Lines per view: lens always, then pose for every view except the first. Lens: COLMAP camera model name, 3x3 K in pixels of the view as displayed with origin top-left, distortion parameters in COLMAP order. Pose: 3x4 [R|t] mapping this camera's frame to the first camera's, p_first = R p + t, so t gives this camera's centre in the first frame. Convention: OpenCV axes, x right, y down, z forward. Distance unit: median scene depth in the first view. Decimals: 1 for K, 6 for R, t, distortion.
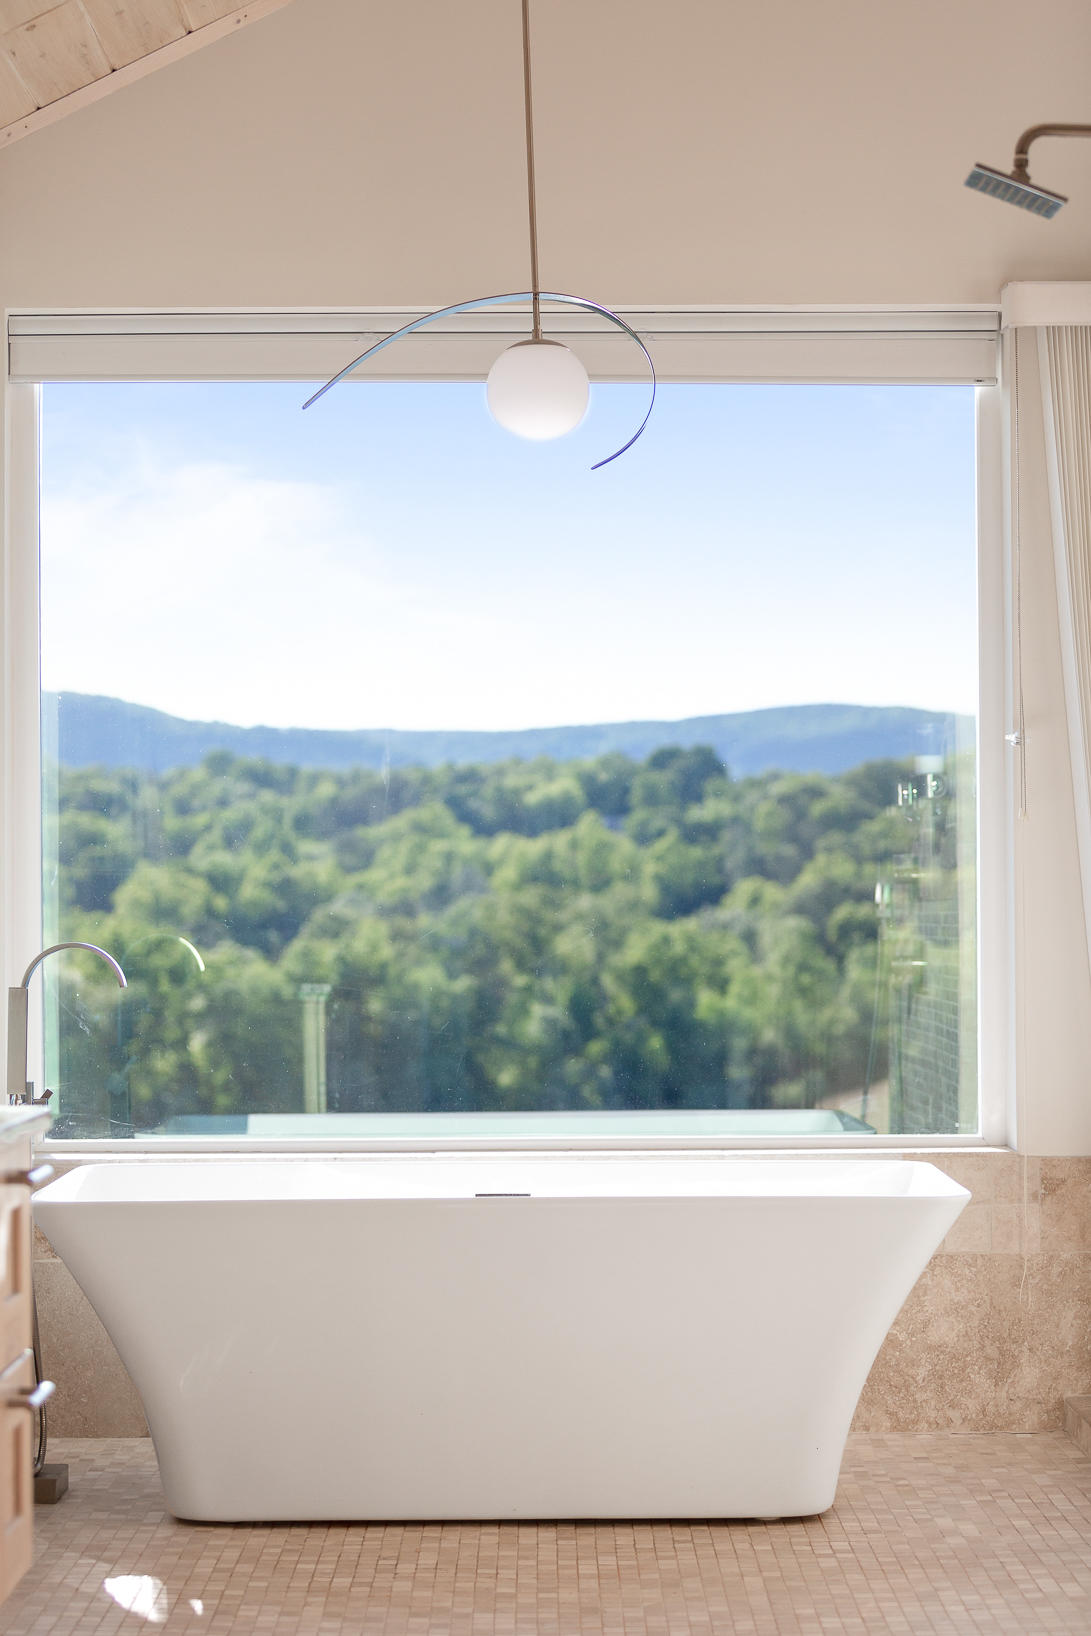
lens RADIAL K [[3370.8, 0, 546.0], [0, 3370.8, 816.5], [0, 0, 1]] dist [0.091070, 0.000000]
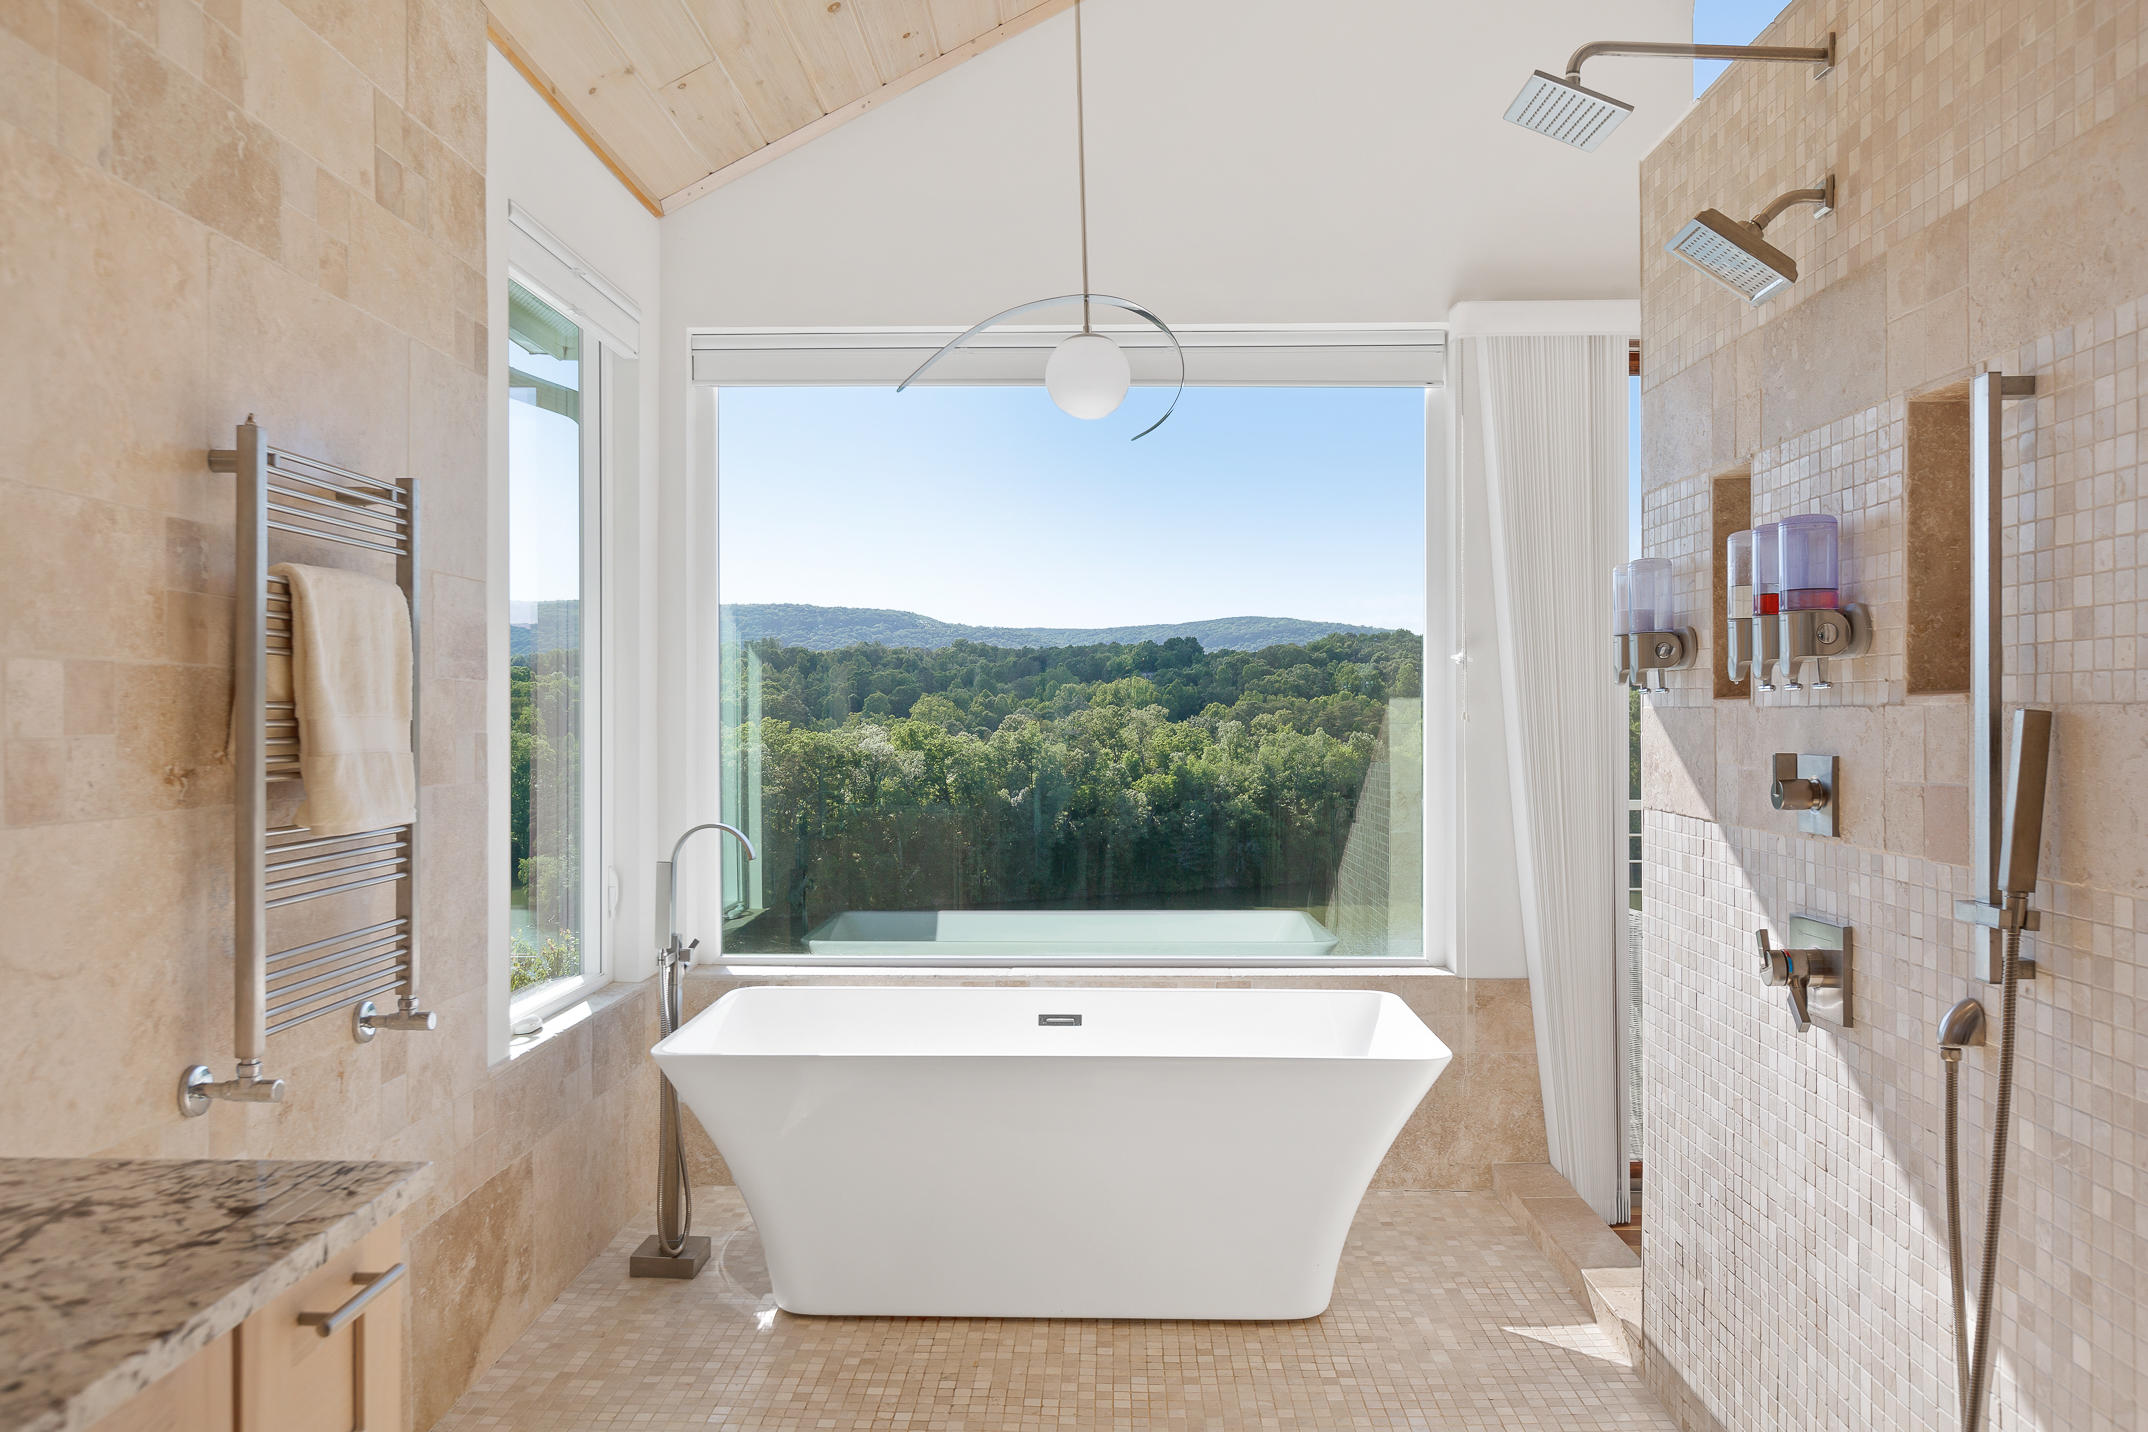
lens RADIAL K [[1597.5, 0, 1077.8], [0, 1597.5, 716.4], [0, 0, 1]] dist [-0.004482, 0.000021]
pose [[0.999705, 0.003996, -0.023966, 0.007406], [-0.003324, 0.999602, 0.028014, -0.016901], [0.024068, -0.027926, 0.999320, 0.373883]]
